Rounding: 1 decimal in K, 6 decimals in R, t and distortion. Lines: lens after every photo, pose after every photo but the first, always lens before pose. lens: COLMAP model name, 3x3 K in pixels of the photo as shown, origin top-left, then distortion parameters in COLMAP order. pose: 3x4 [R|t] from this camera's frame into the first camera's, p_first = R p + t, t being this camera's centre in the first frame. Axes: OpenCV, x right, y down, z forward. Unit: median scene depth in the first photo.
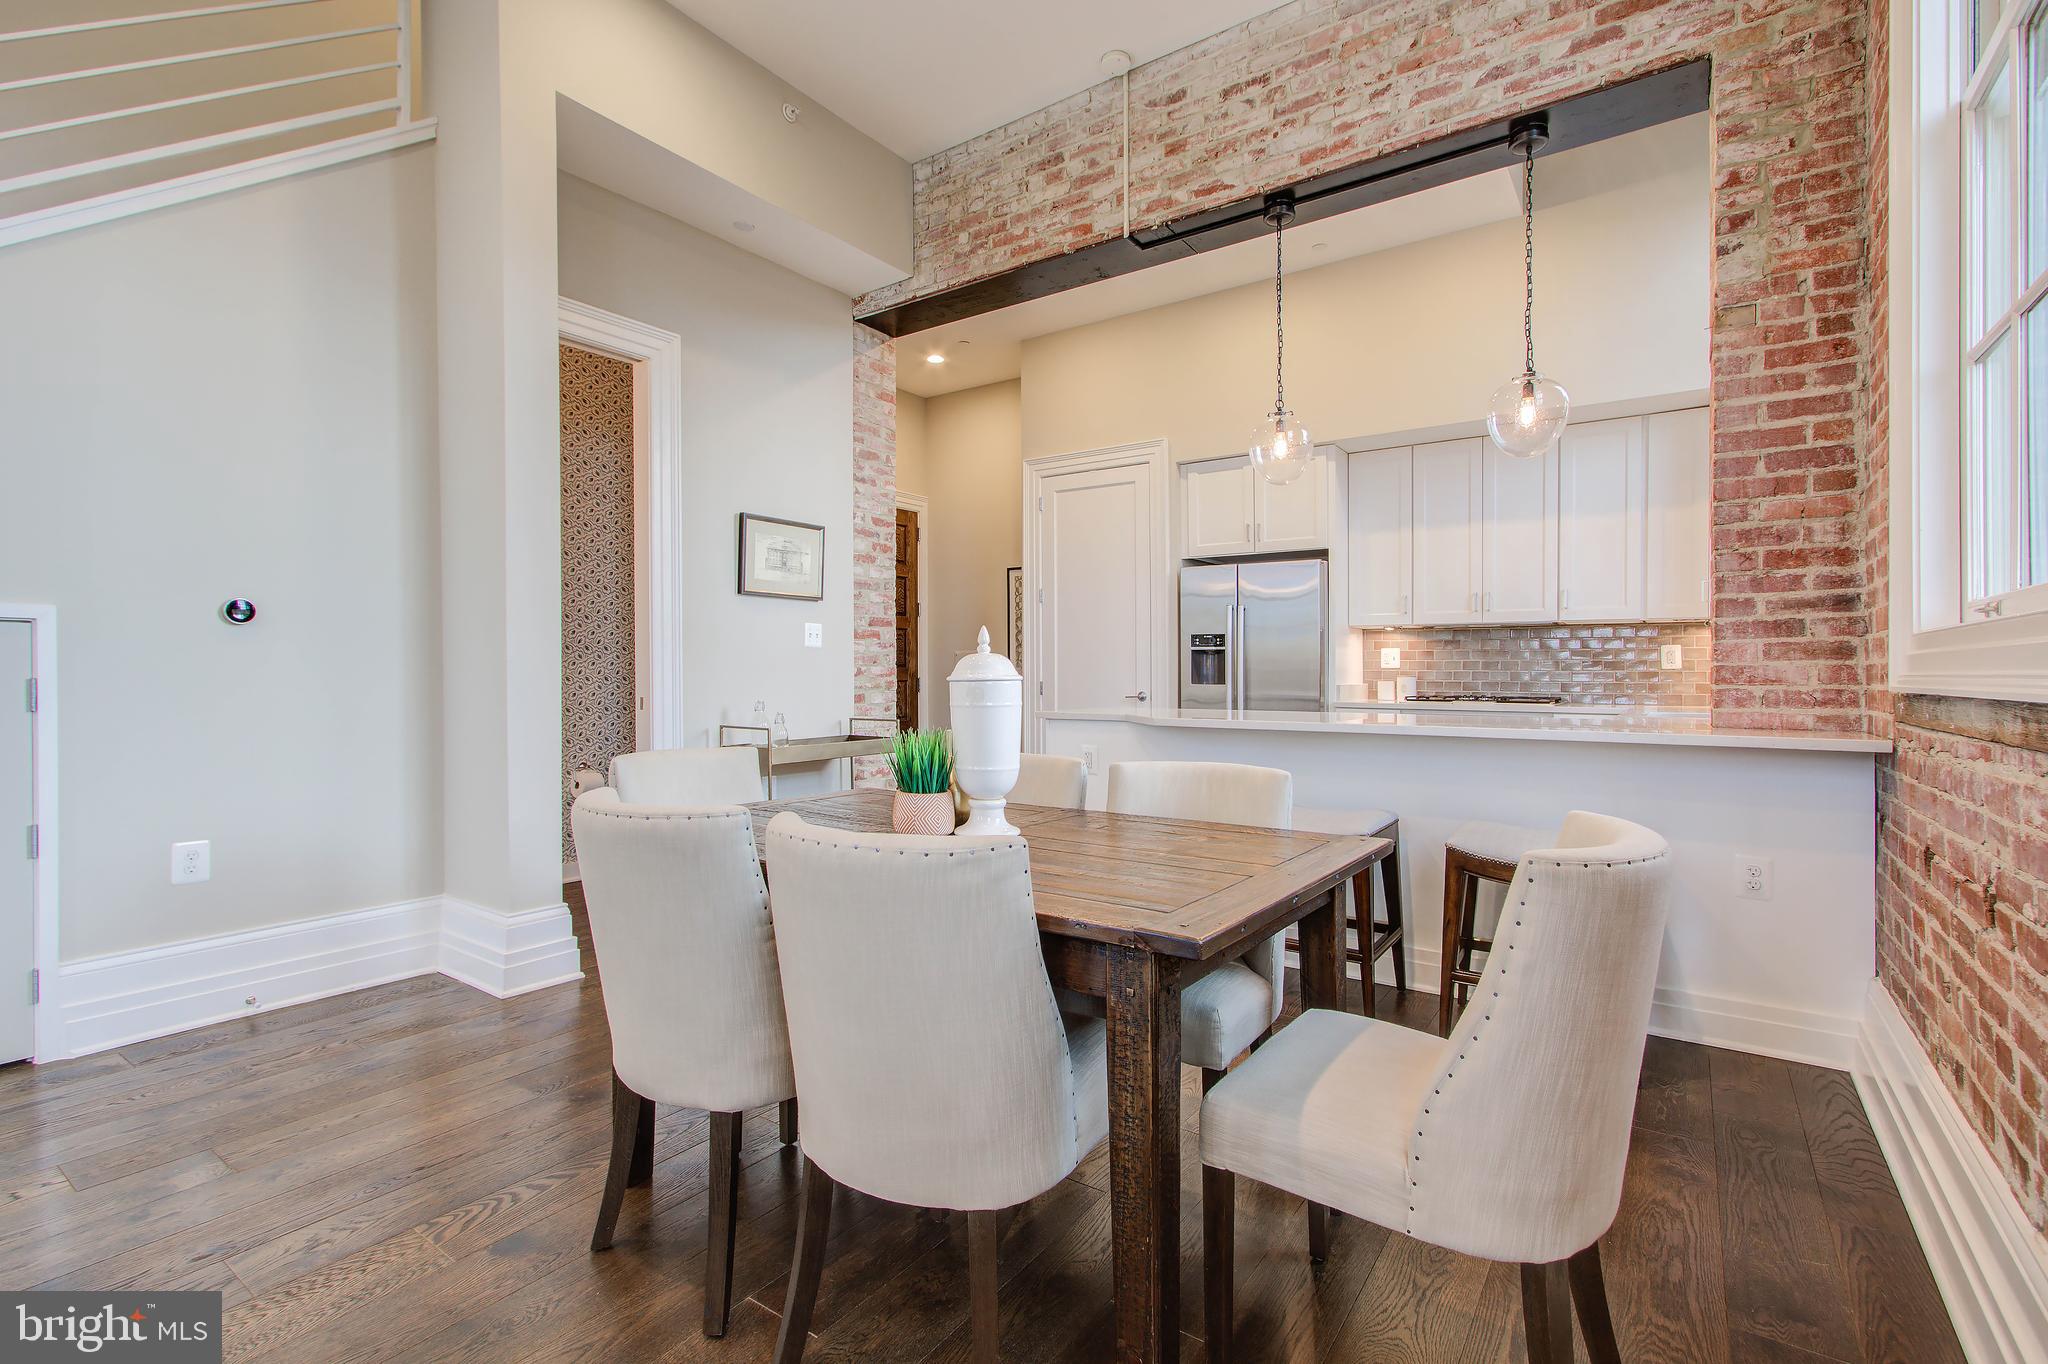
lens RADIAL K [[948.5, 0, 1018.9], [0, 948.5, 663.1], [0, 0, 1]] dist [0.004339, 0.002355]
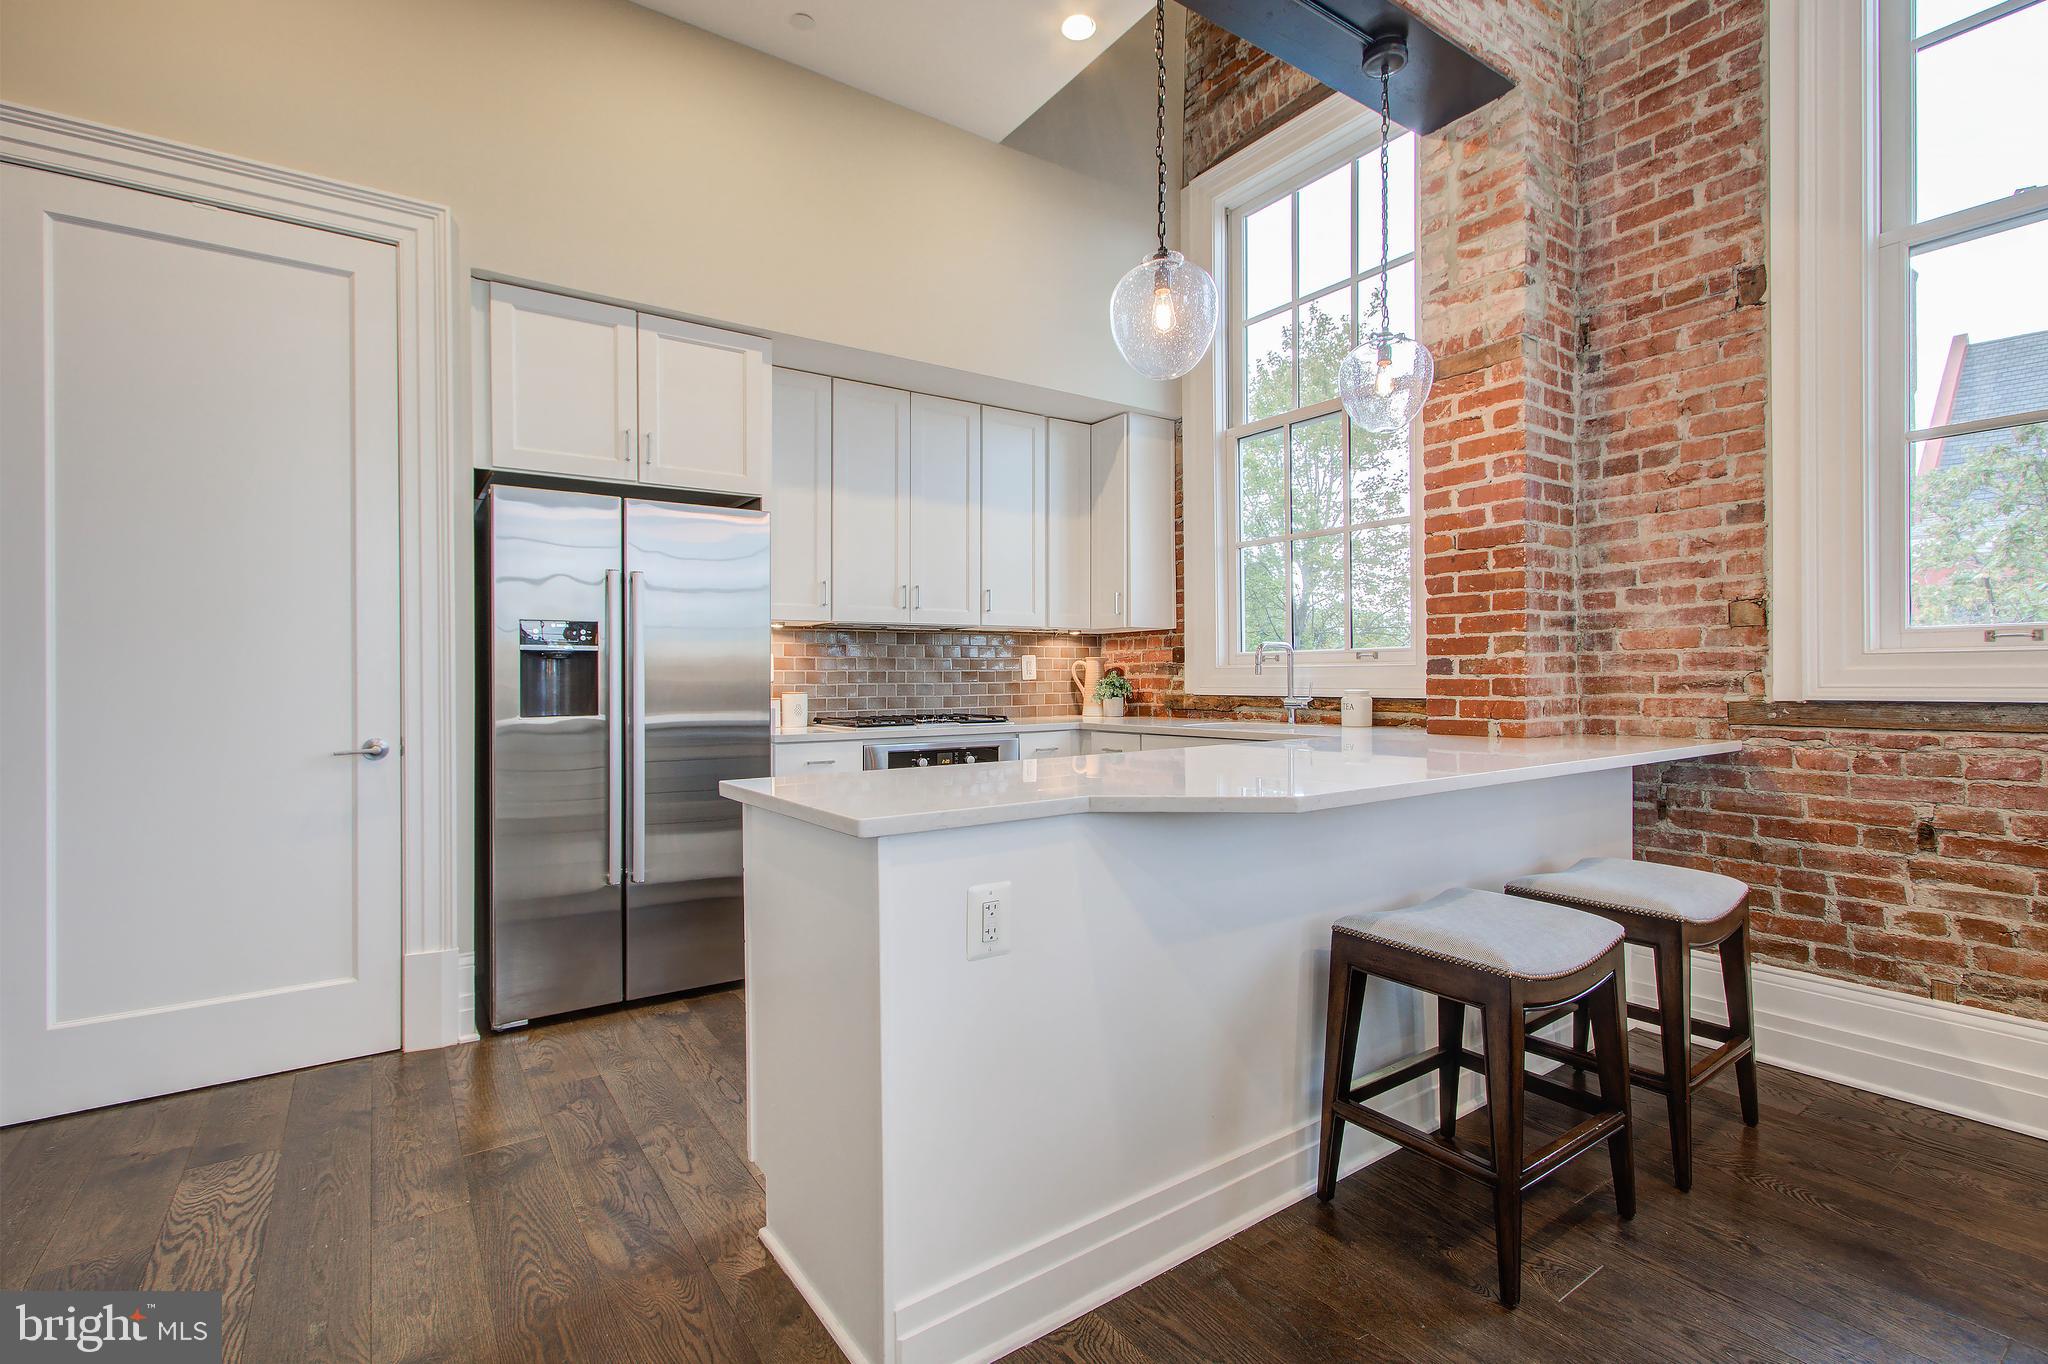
lens RADIAL K [[948.5, 0, 1041.5], [0, 948.5, 672.2], [0, 0, 1]] dist [0.004339, 0.002355]
pose [[0.323130, -0.002587, 0.946351, -0.234350], [0.001240, 0.999997, 0.002311, -0.003655], [-0.946354, 0.000427, 0.323132, 0.647868]]
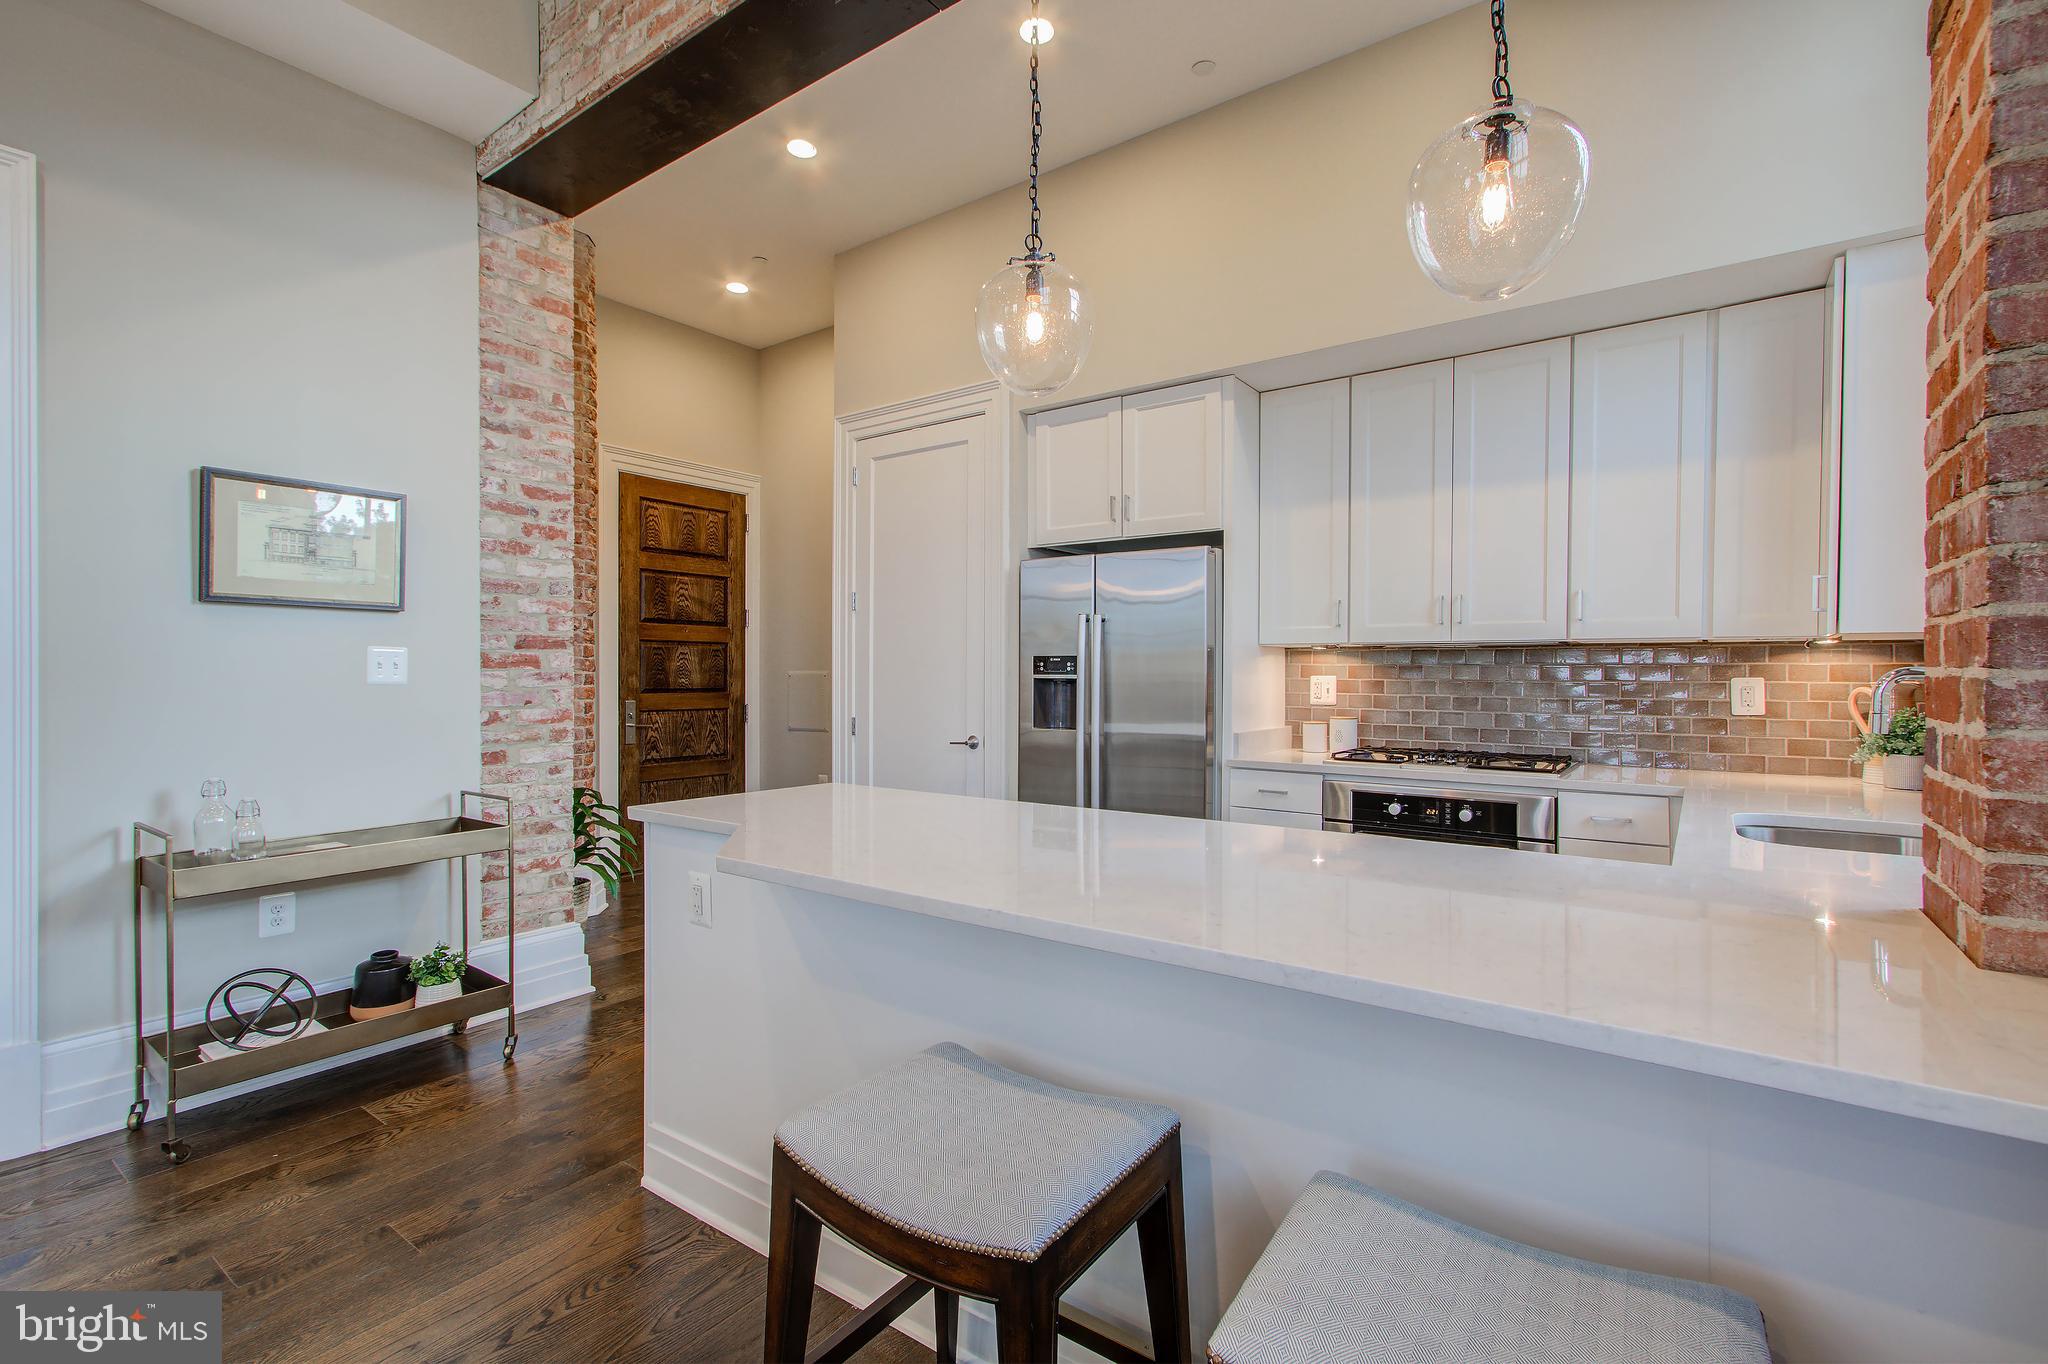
lens RADIAL K [[948.5, 0, 1007.0], [0, 948.5, 674.4], [0, 0, 1]] dist [0.004339, 0.002355]
pose [[0.999778, -0.001227, -0.021024, 0.197994], [0.001454, 0.999941, 0.010766, -0.027698], [0.021010, -0.010794, 0.999721, 0.342500]]
